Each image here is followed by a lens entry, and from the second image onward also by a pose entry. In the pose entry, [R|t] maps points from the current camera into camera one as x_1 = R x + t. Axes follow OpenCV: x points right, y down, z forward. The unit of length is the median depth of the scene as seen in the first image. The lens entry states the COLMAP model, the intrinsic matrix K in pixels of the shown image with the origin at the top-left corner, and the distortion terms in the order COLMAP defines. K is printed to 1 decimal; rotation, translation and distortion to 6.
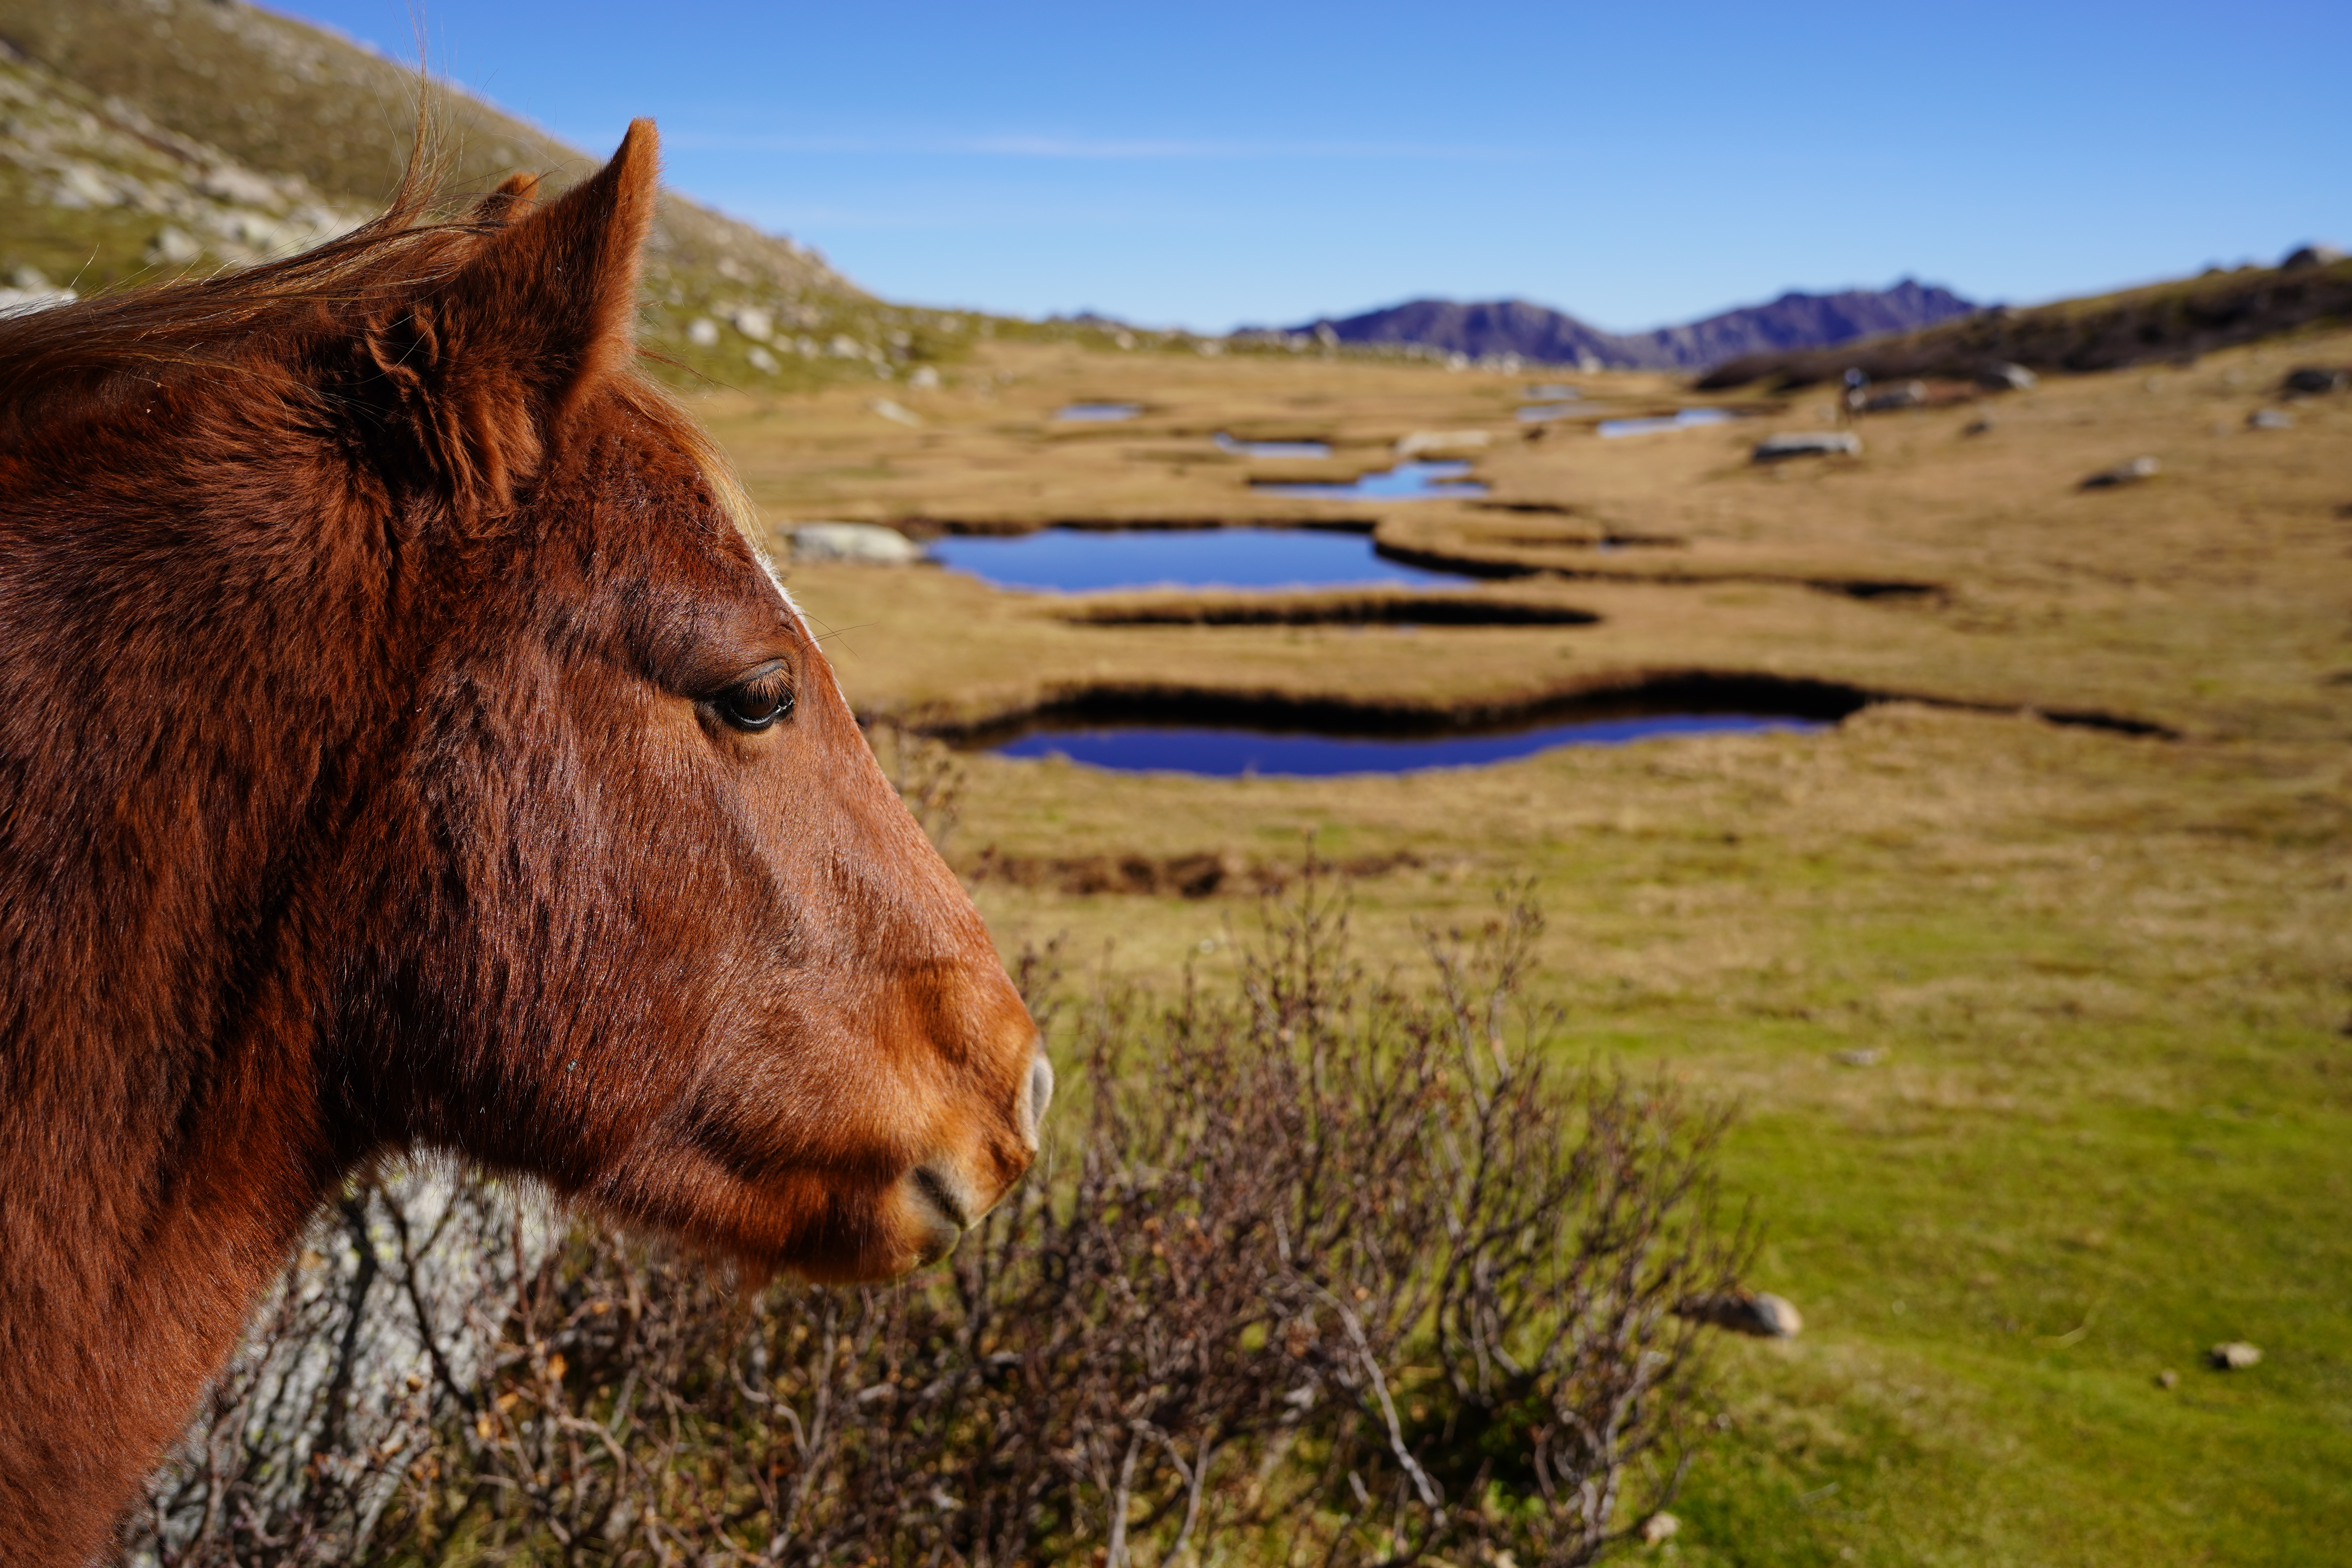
lens RADIAL K [[2230.3, 0, 1176.0], [0, 2230.3, 784.0], [0, 0, 1]] dist [0.004280, -0.012785]
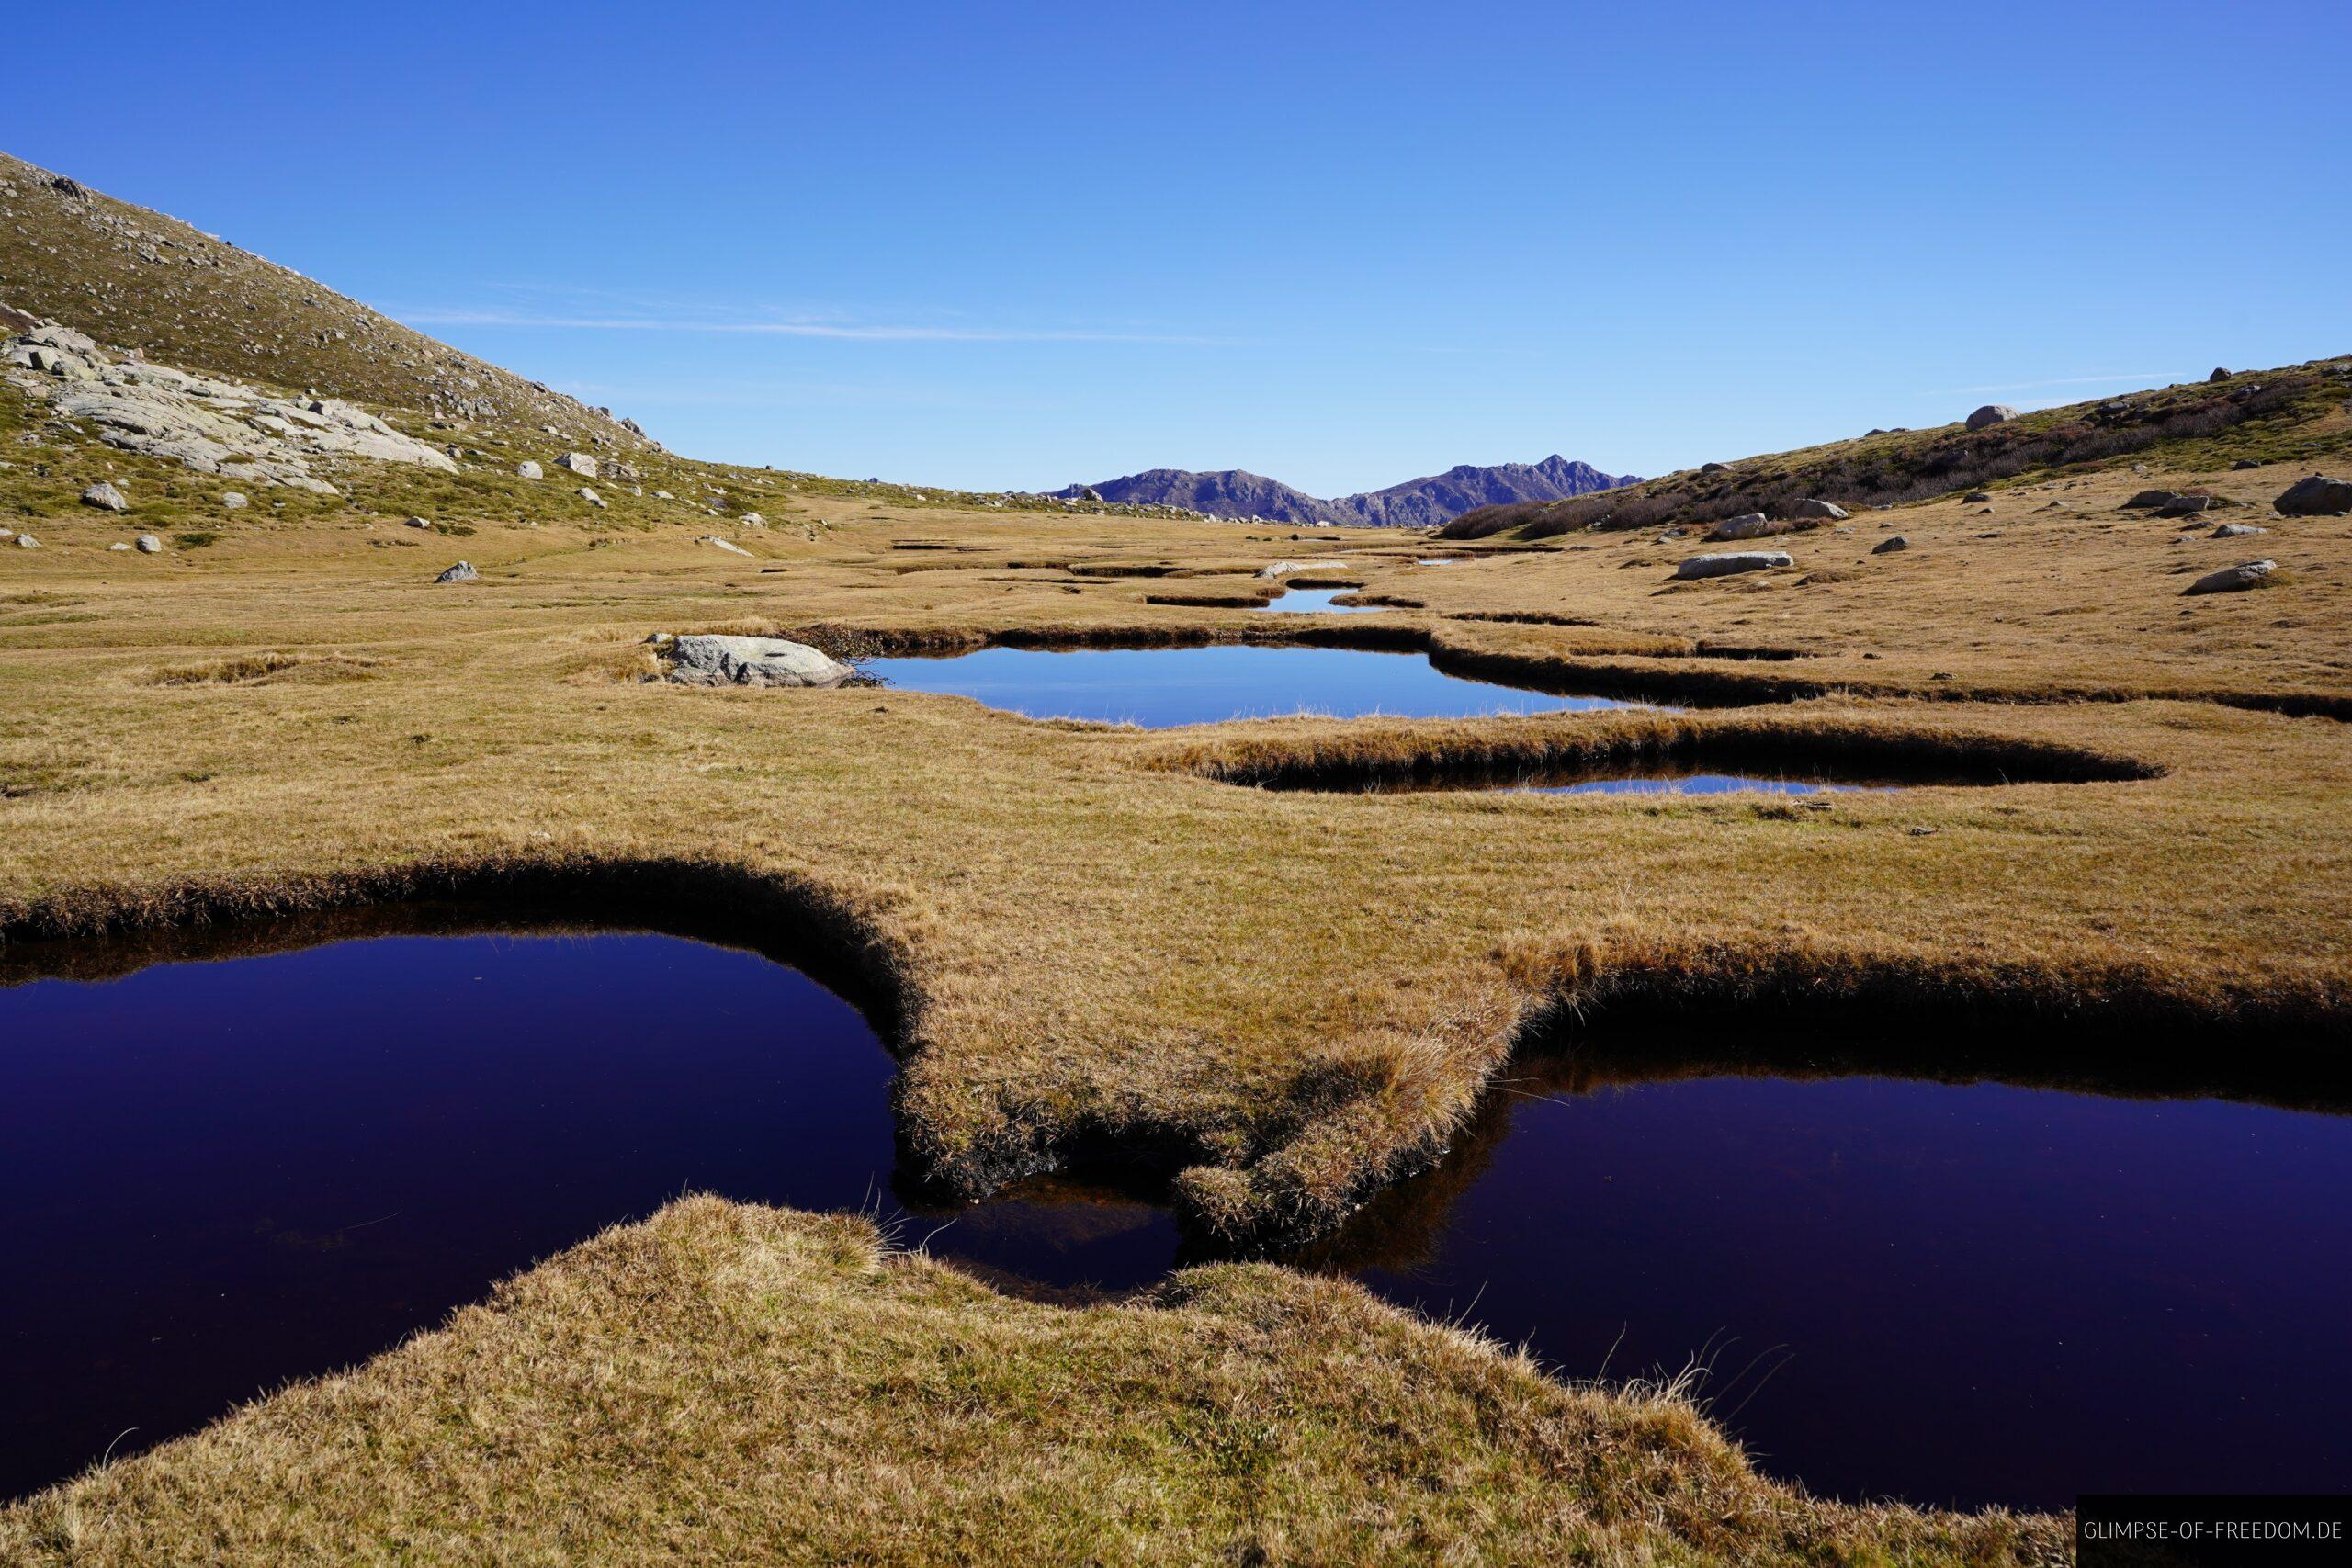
lens RADIAL K [[1726.5, 0, 1176.0], [0, 1726.5, 784.0], [0, 0, 1]] dist [-0.006822, 0.002868]
pose [[0.988638, -0.017395, 0.149309, -0.029020], [0.024182, 0.998749, -0.043761, -0.012203], [-0.148361, 0.046874, 0.987822, 0.129380]]
